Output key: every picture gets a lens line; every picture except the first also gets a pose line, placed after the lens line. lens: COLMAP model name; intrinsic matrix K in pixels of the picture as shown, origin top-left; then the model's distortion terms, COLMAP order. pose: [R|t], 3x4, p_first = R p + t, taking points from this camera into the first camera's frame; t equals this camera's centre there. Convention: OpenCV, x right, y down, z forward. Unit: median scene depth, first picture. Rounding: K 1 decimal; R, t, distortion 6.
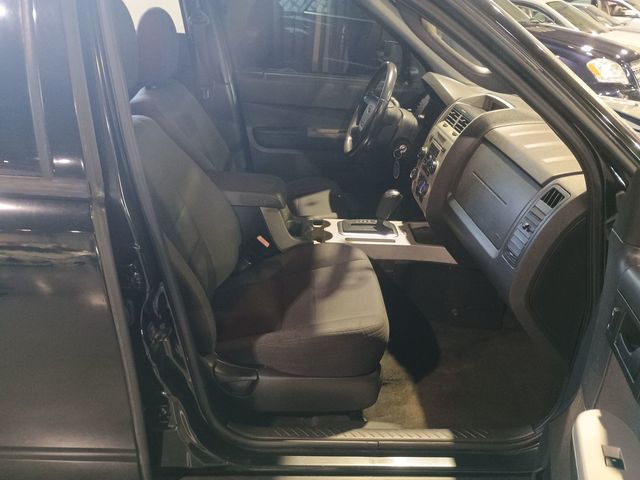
lens RADIAL K [[550.1, 0, 320.0], [0, 550.1, 240.0], [0, 0, 1]] dist [0.029674, -0.001984]
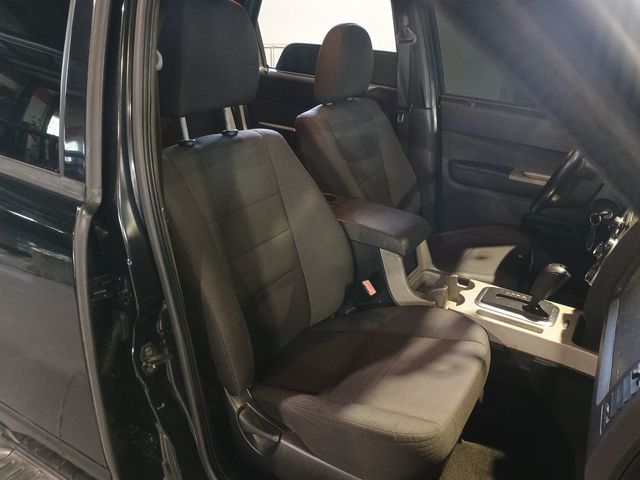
lens RADIAL K [[550.1, 0, 320.0], [0, 550.1, 240.0], [0, 0, 1]] dist [0.029674, -0.001984]
pose [[0.838790, 0.206154, -0.503917, 0.237983], [-0.224490, 0.974159, 0.024858, -0.070740], [0.496020, 0.092274, 0.863394, 0.191938]]
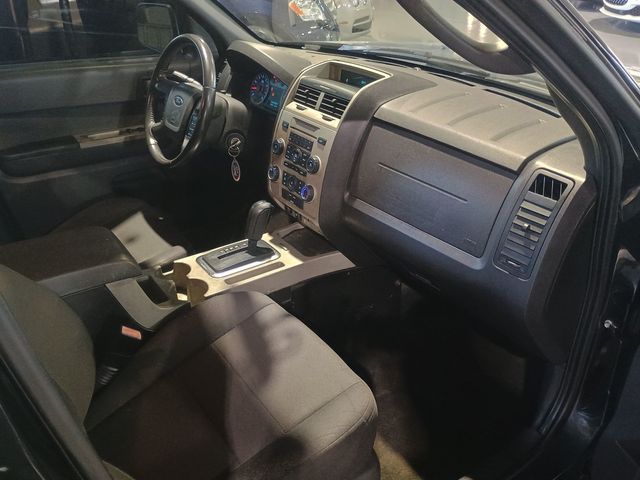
lens RADIAL K [[543.8, 0, 318.3], [0, 543.8, 233.9], [0, 0, 1]] dist [0.036326, -0.001989]
pose [[0.831732, -0.293750, 0.471098, -0.179216], [0.254306, 0.955879, 0.147050, -0.142164], [-0.493508, -0.002503, 0.869737, 0.295826]]
